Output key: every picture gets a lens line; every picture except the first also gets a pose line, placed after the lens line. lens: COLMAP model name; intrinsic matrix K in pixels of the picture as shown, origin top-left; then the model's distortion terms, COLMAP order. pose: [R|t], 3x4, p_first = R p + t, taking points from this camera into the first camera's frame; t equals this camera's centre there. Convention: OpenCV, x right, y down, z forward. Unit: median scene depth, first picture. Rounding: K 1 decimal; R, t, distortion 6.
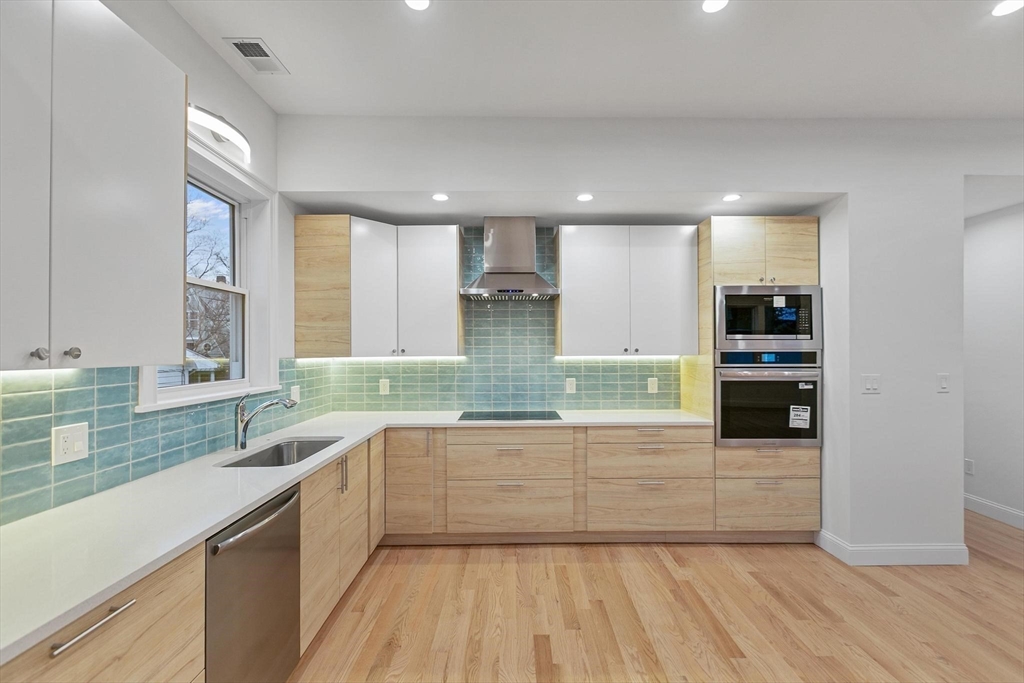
lens RADIAL K [[453.5, 0, 514.9], [0, 453.5, 346.5], [0, 0, 1]] dist [-0.000258, -0.000260]
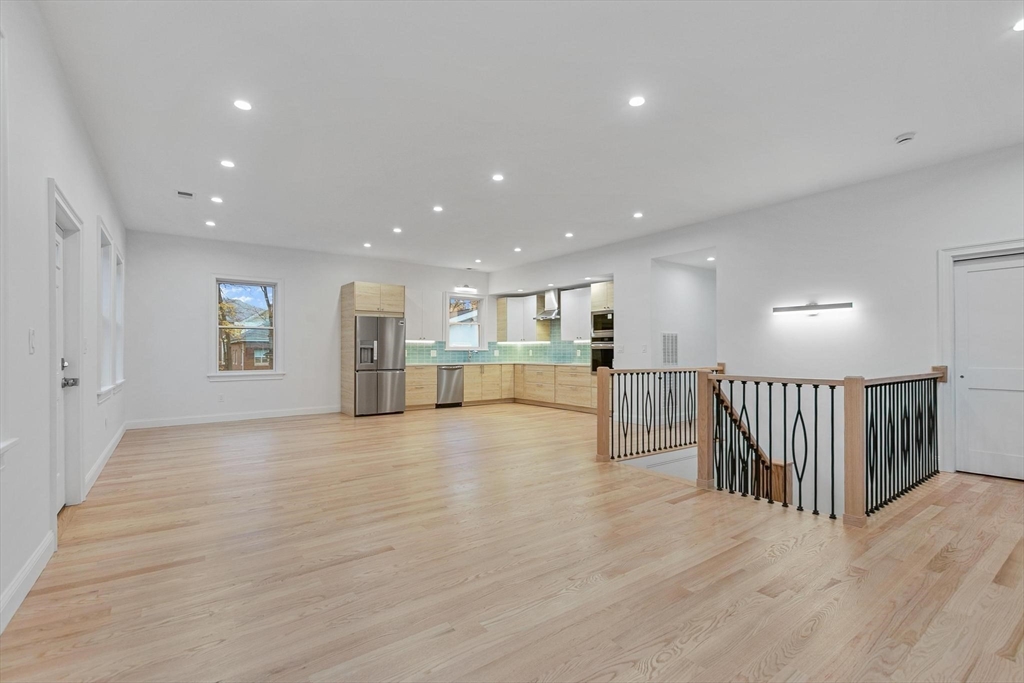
lens RADIAL K [[459.5, 0, 514.4], [0, 459.5, 351.2], [0, 0, 1]] dist [0.002295, 0.000109]
pose [[0.590432, 0.001925, -0.807085, 2.273842], [0.004891, 0.999970, 0.005963, 0.071957], [0.807072, -0.007468, 0.590405, -0.871417]]
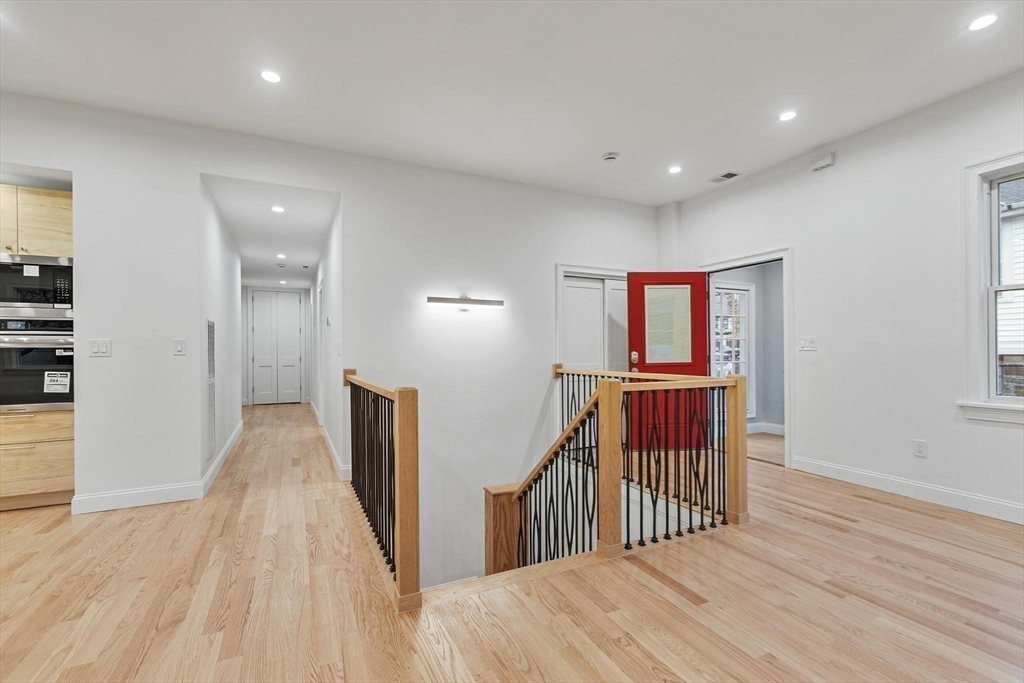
lens RADIAL K [[459.5, 0, 514.4], [0, 459.5, 351.2], [0, 0, 1]] dist [0.002295, 0.000109]
pose [[0.901159, -0.003504, 0.433475, 1.117131], [0.001082, 0.999982, 0.005833, 0.078331], [-0.433487, -0.004788, 0.901147, -0.416002]]
